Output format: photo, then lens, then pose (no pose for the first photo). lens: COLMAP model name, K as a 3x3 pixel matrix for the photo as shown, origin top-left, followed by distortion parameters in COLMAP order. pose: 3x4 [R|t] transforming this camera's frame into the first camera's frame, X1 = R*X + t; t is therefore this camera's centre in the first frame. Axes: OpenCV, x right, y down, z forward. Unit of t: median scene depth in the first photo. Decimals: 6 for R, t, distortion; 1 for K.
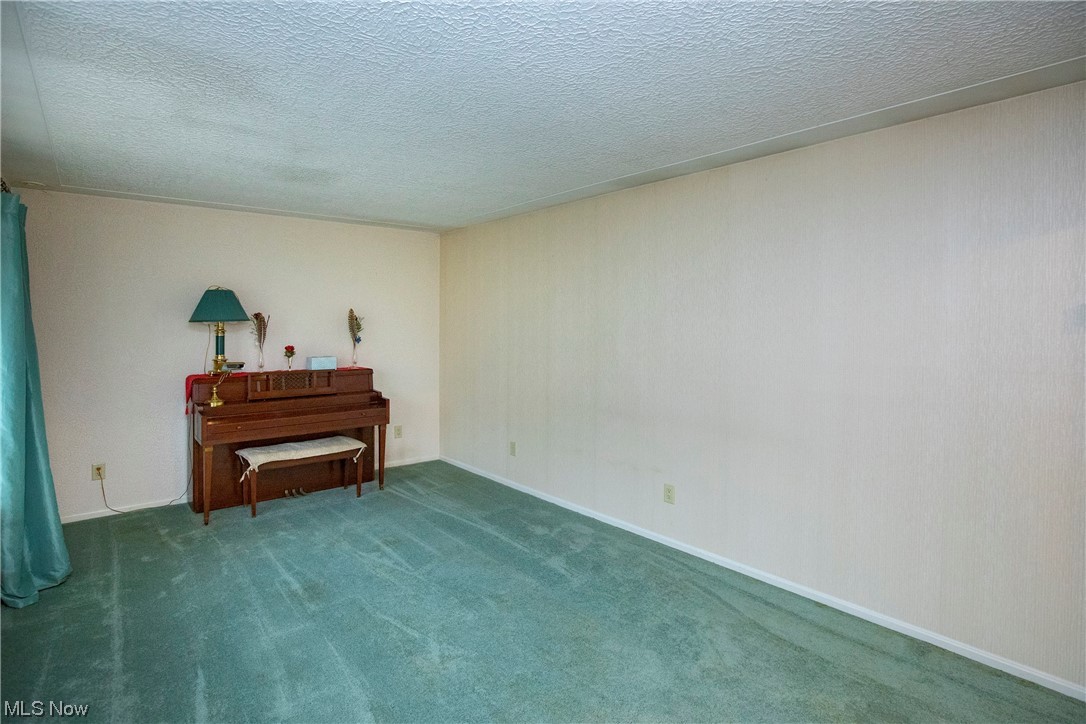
lens RADIAL K [[504.7, 0, 530.3], [0, 504.7, 315.5], [0, 0, 1]] dist [-0.055674, 0.015994]
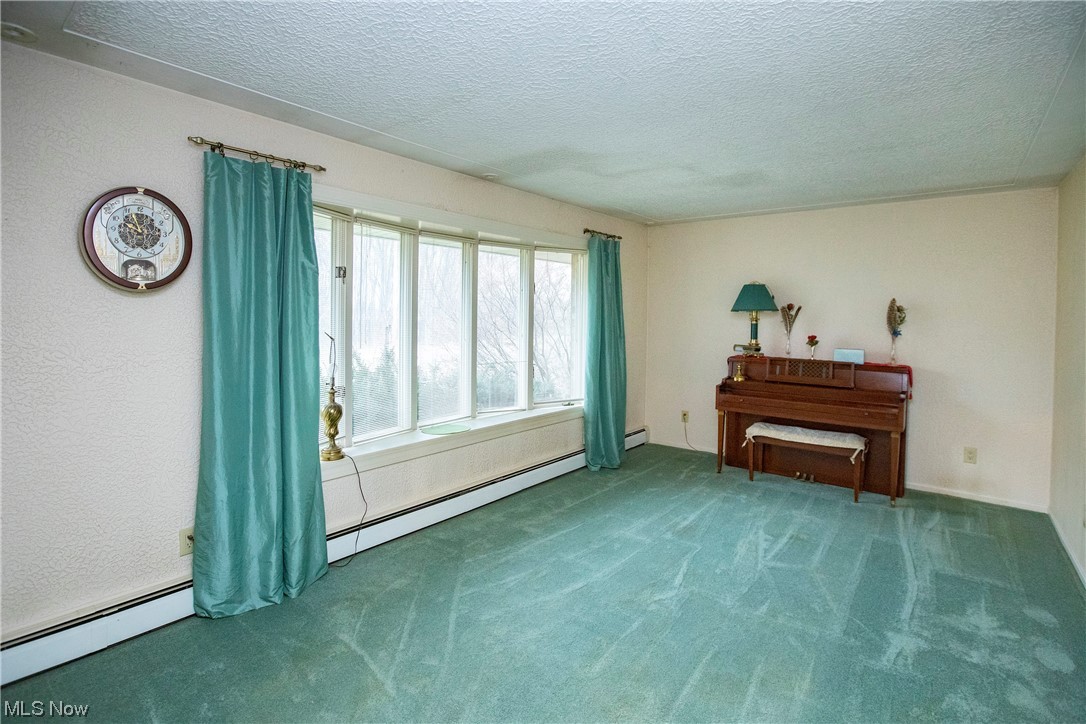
lens RADIAL K [[504.7, 0, 530.3], [0, 504.7, 315.5], [0, 0, 1]] dist [-0.055674, 0.015994]
pose [[0.243707, 0.014205, -0.969745, 0.430790], [-0.002259, 0.999898, 0.014079, 0.007828], [0.969846, -0.001240, 0.243714, 0.215506]]
